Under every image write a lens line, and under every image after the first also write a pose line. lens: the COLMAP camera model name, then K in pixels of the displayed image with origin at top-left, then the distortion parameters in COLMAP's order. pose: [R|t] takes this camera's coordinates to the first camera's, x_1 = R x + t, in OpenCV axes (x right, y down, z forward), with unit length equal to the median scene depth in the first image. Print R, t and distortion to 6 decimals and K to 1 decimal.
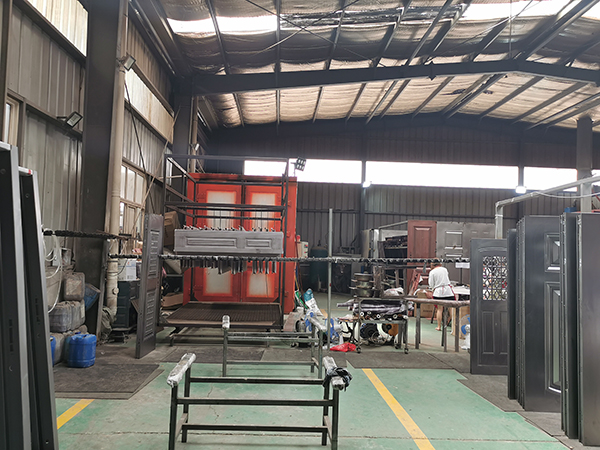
lens RADIAL K [[541.7, 0, 294.0], [0, 541.7, 226.7], [0, 0, 1]] dist [0.034808, -0.022823]
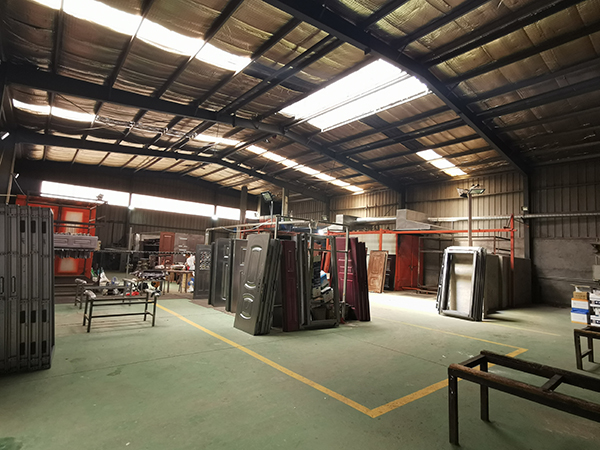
lens RADIAL K [[333.2, 0, 296.6], [0, 333.2, 227.3], [0, 0, 1]] dist [-0.021511, 0.038123]
pose [[0.799034, 0.059880, 0.598297, -0.110192], [-0.054060, 0.998153, -0.027701, -0.019564], [-0.598851, -0.010210, 0.800795, -0.239085]]
